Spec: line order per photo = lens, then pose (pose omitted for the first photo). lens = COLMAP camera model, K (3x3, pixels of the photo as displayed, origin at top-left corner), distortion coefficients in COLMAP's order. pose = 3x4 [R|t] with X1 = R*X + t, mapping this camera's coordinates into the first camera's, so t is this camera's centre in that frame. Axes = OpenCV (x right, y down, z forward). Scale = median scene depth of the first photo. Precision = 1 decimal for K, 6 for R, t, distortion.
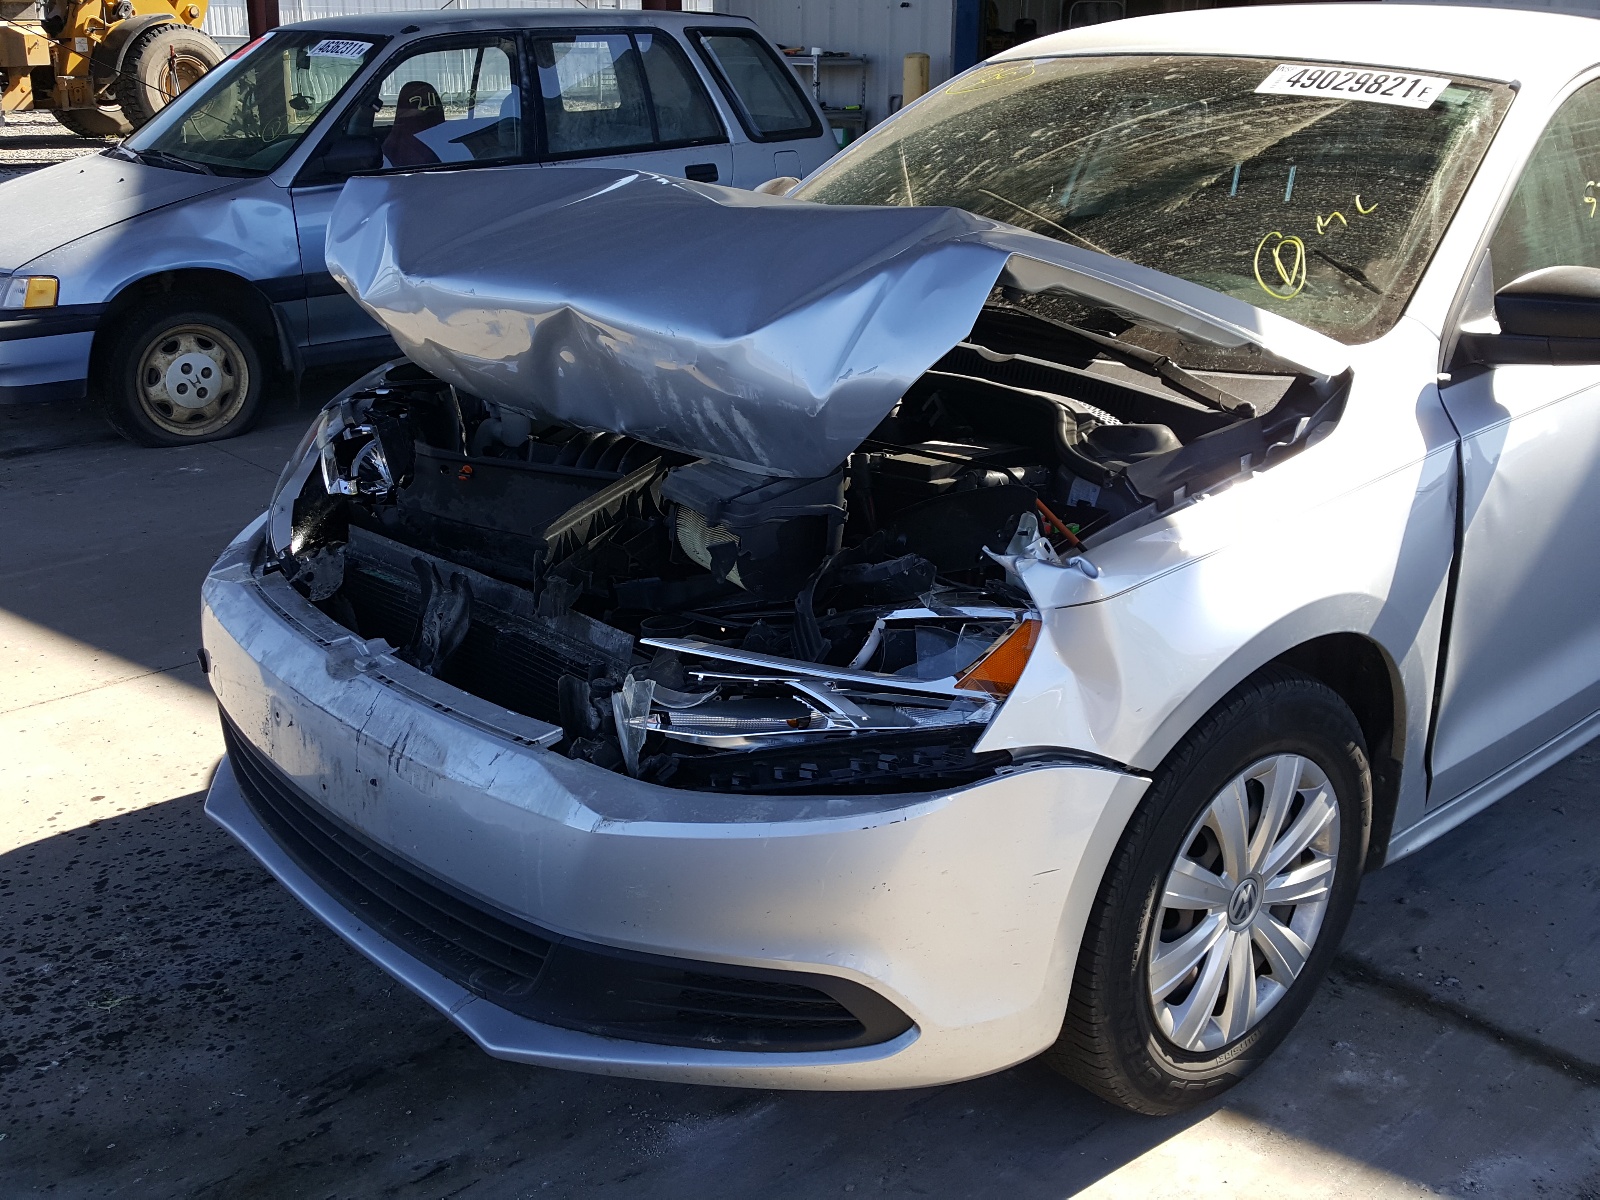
lens RADIAL K [[1592.3, 0, 808.1], [0, 1592.3, 596.4], [0, 0, 1]] dist [0.270307, -0.713306]
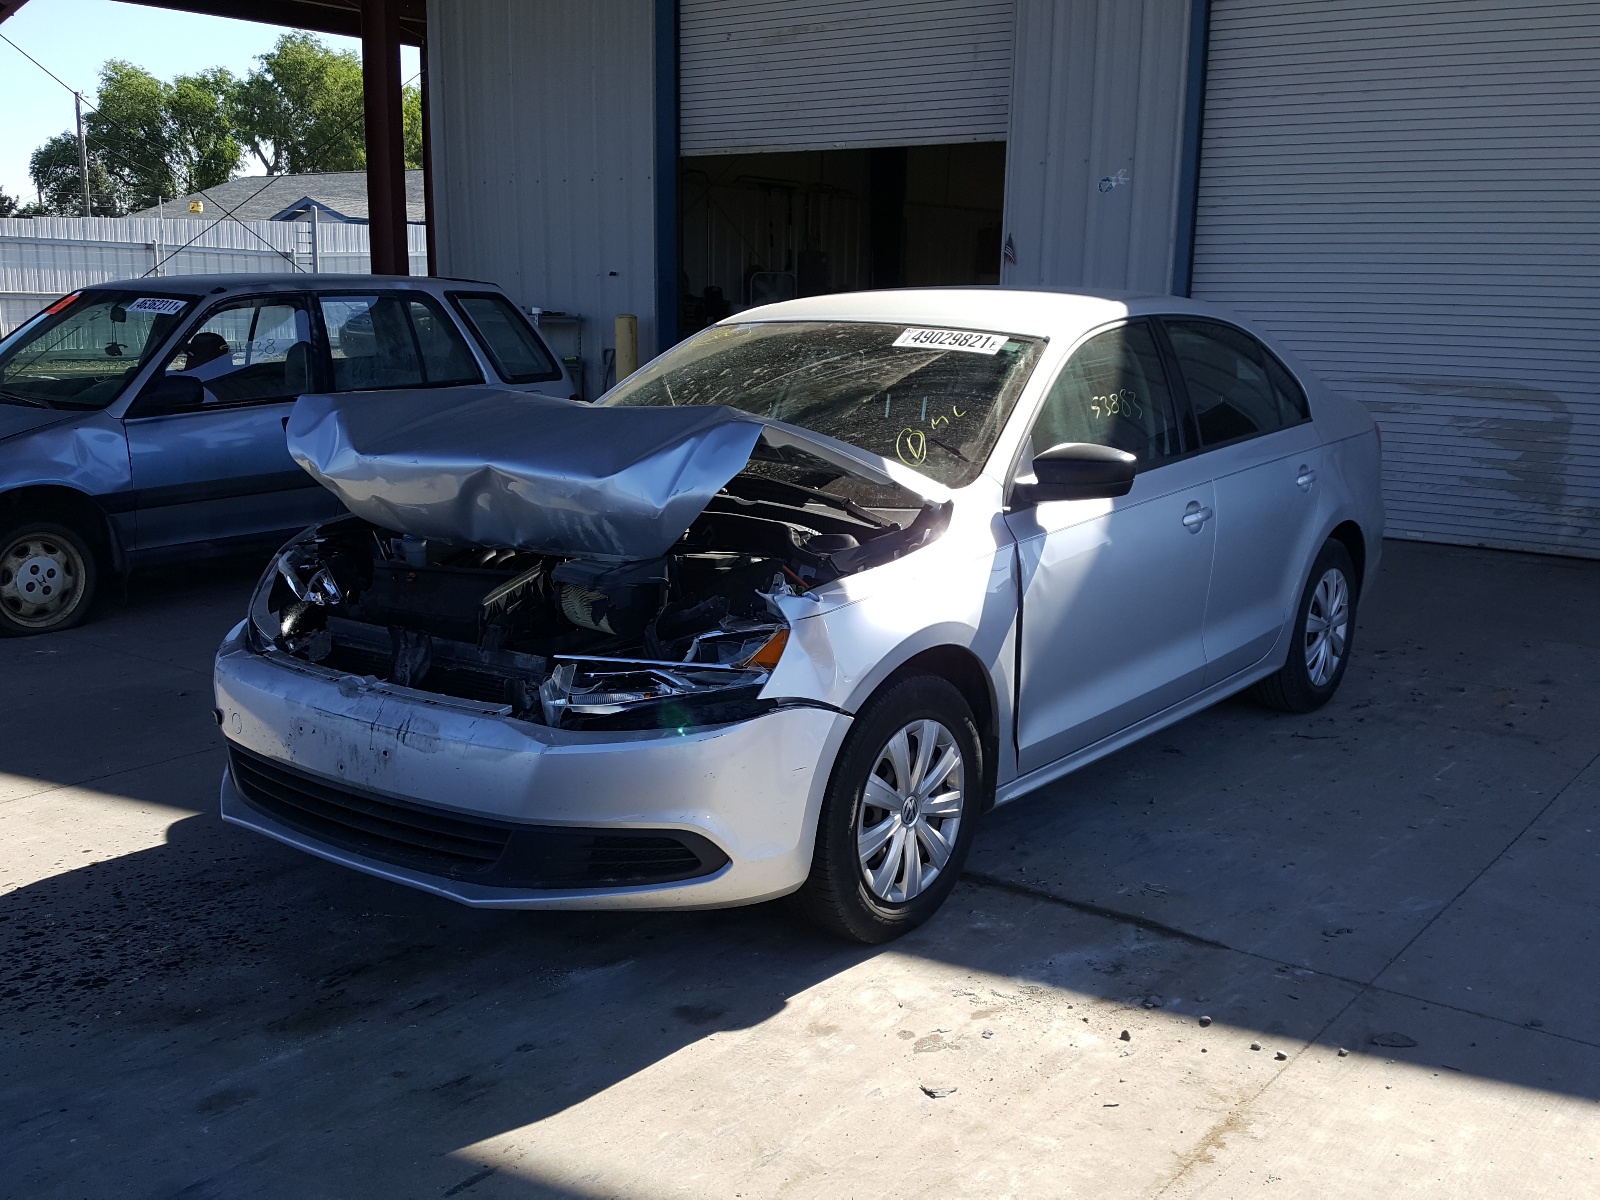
lens RADIAL K [[1483.1, 0, 803.1], [0, 1483.1, 639.4], [0, 0, 1]] dist [0.243095, -0.534510]
pose [[0.982847, -0.033297, 0.181392, -0.108400], [0.052791, 0.993204, -0.103726, 0.154140], [-0.176706, 0.111523, 0.977925, -0.478497]]
